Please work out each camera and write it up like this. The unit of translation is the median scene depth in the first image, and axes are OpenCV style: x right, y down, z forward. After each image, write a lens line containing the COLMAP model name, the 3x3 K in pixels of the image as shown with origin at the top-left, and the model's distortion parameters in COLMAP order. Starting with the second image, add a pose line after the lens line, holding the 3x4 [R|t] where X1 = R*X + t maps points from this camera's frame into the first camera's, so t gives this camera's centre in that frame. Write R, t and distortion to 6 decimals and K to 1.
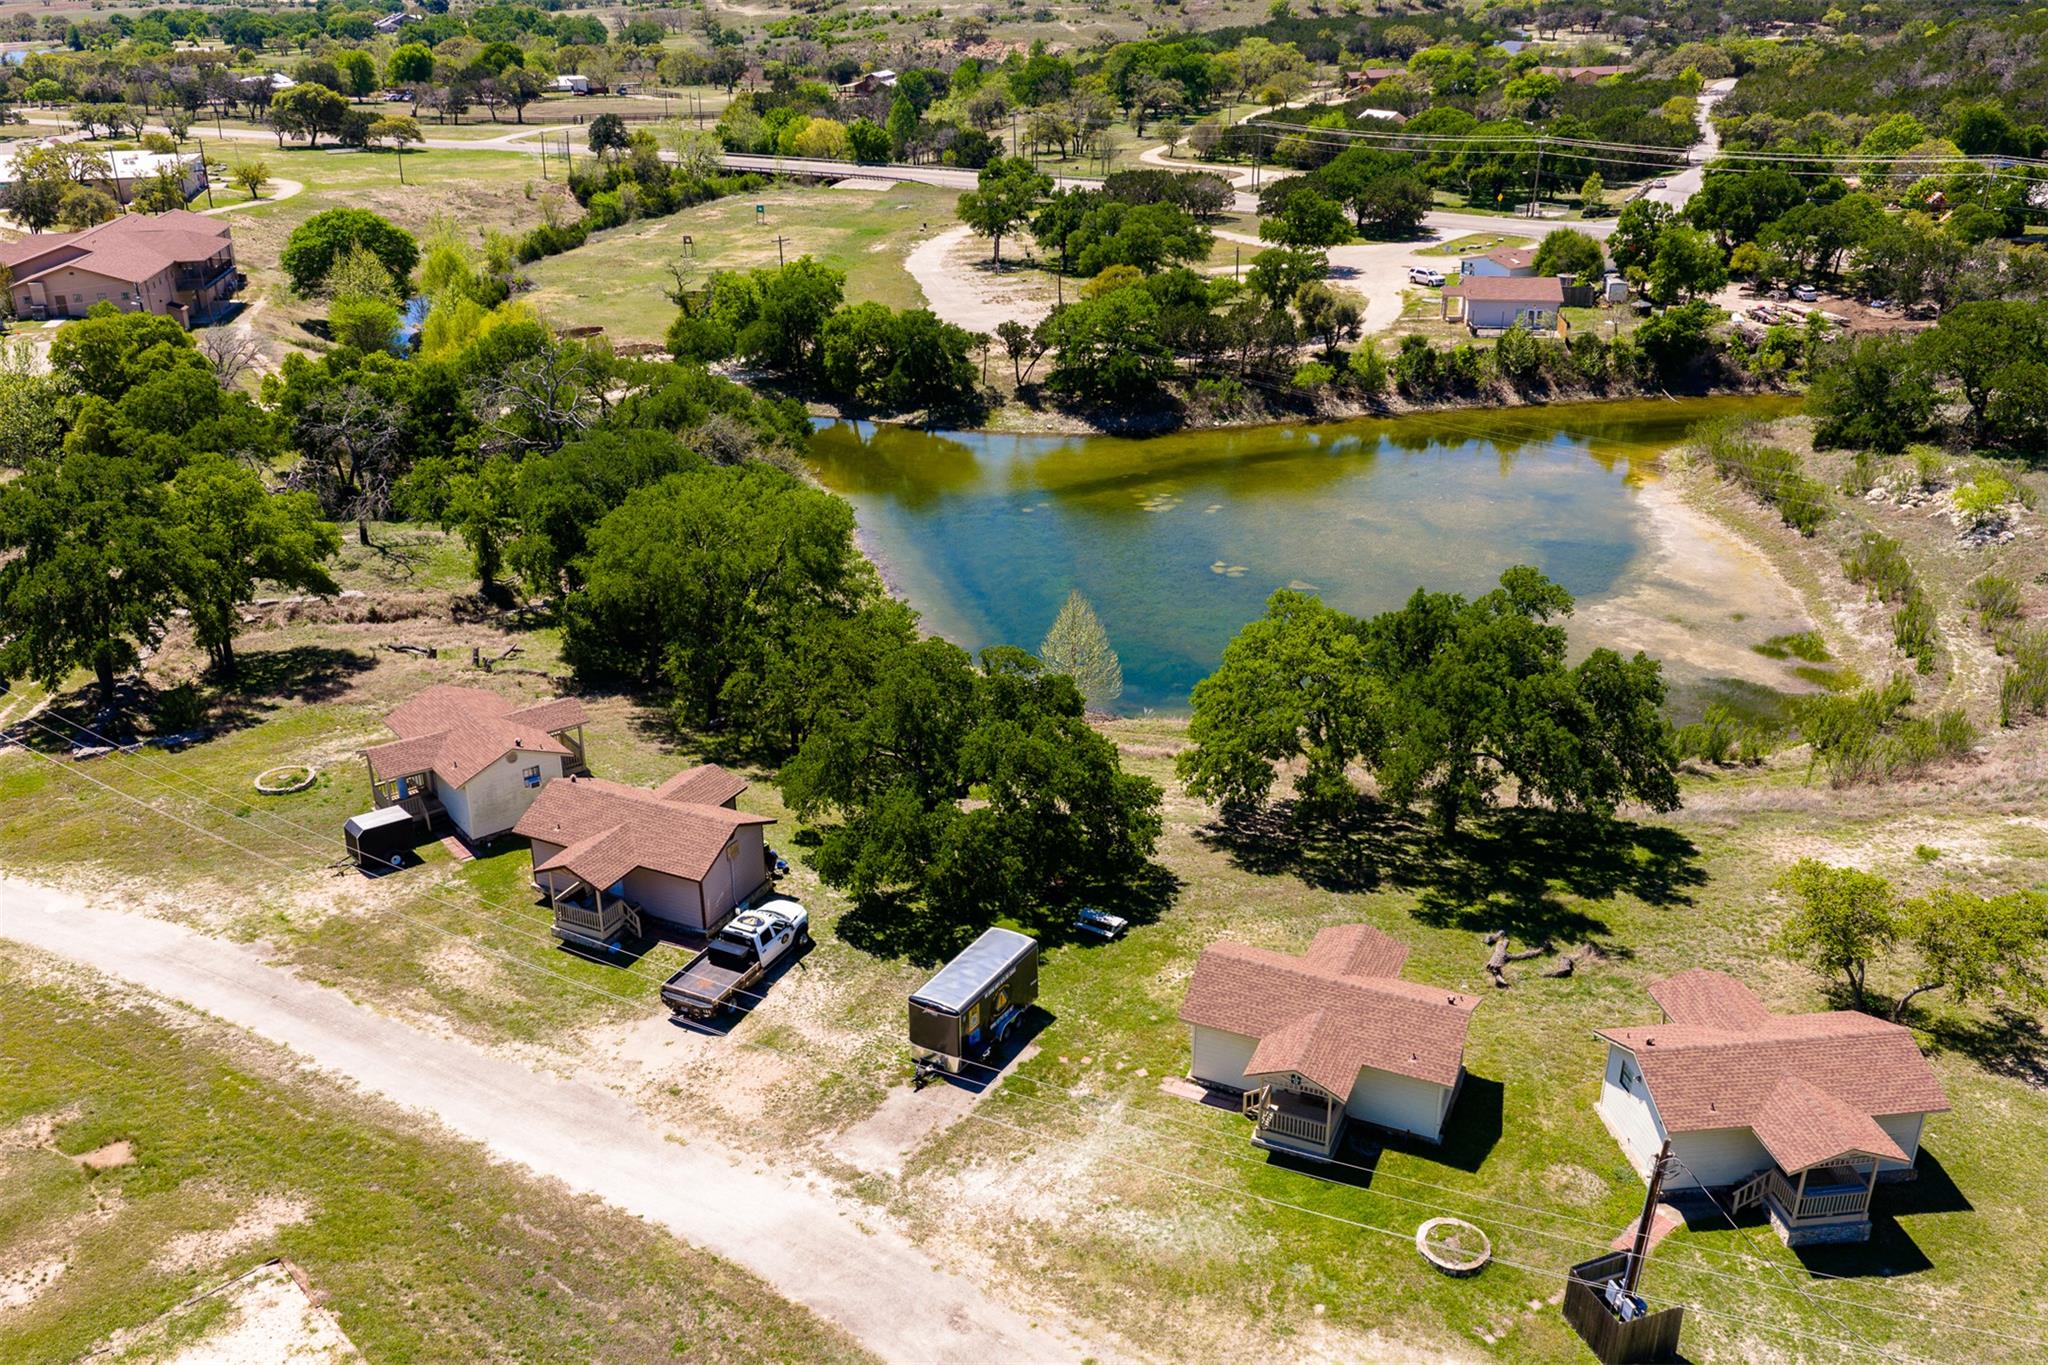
lens RADIAL K [[1695.1, 0, 1022.8], [0, 1695.1, 671.3], [0, 0, 1]] dist [0.015001, -0.023193]
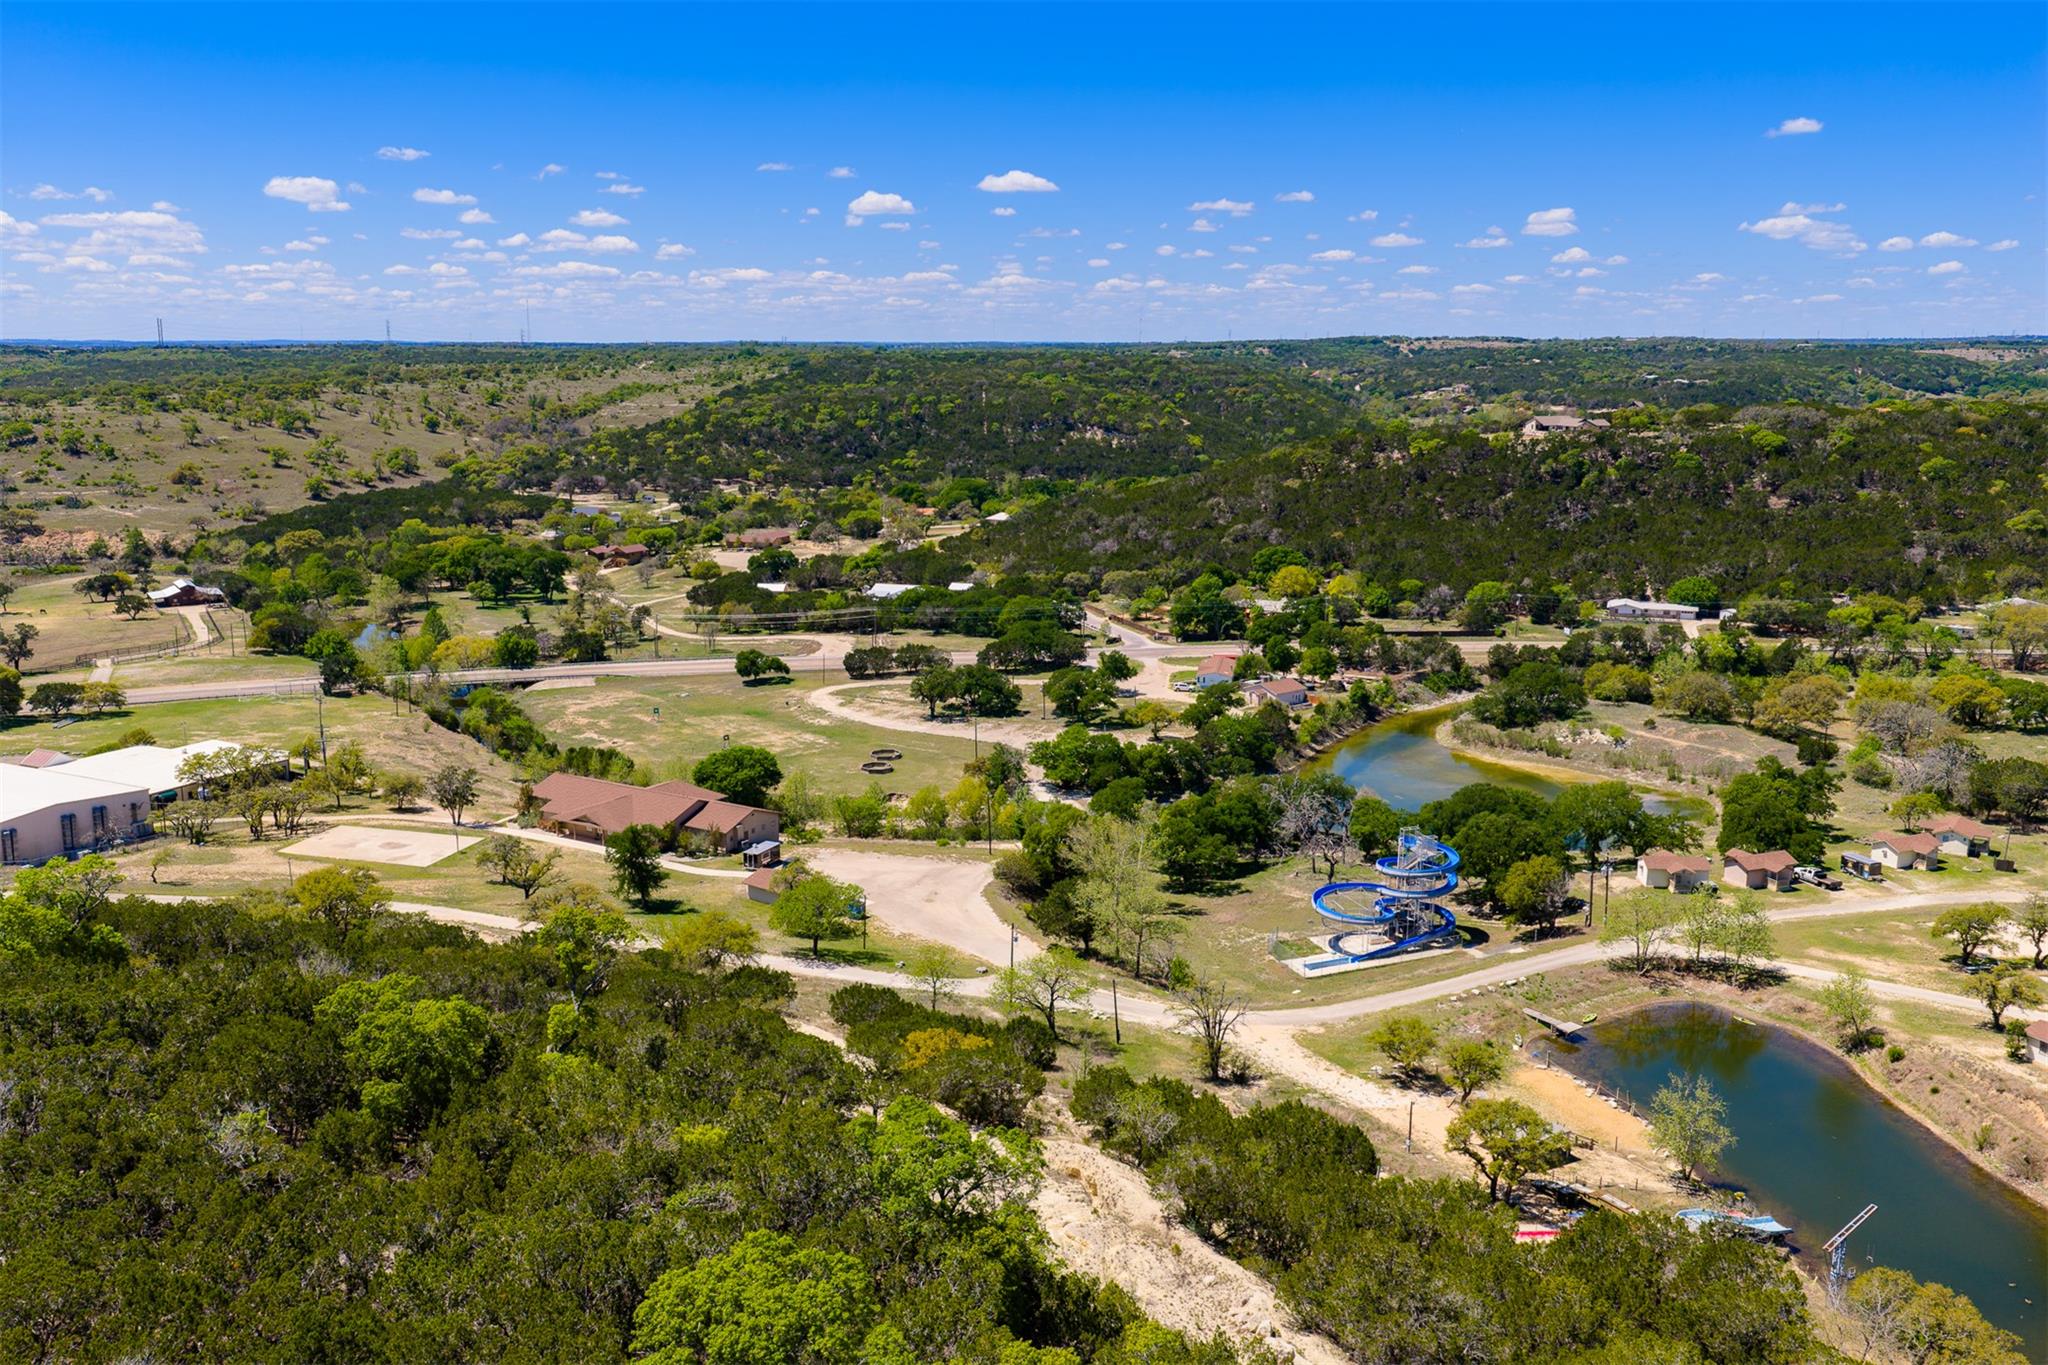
lens RADIAL K [[1695.1, 0, 1022.8], [0, 1695.1, 671.3], [0, 0, 1]] dist [0.015001, -0.023193]
pose [[0.665174, -0.133196, 0.734712, -0.438215], [0.287347, 0.953847, -0.087227, -0.048143], [-0.689185, 0.269139, 0.672747, -0.047791]]
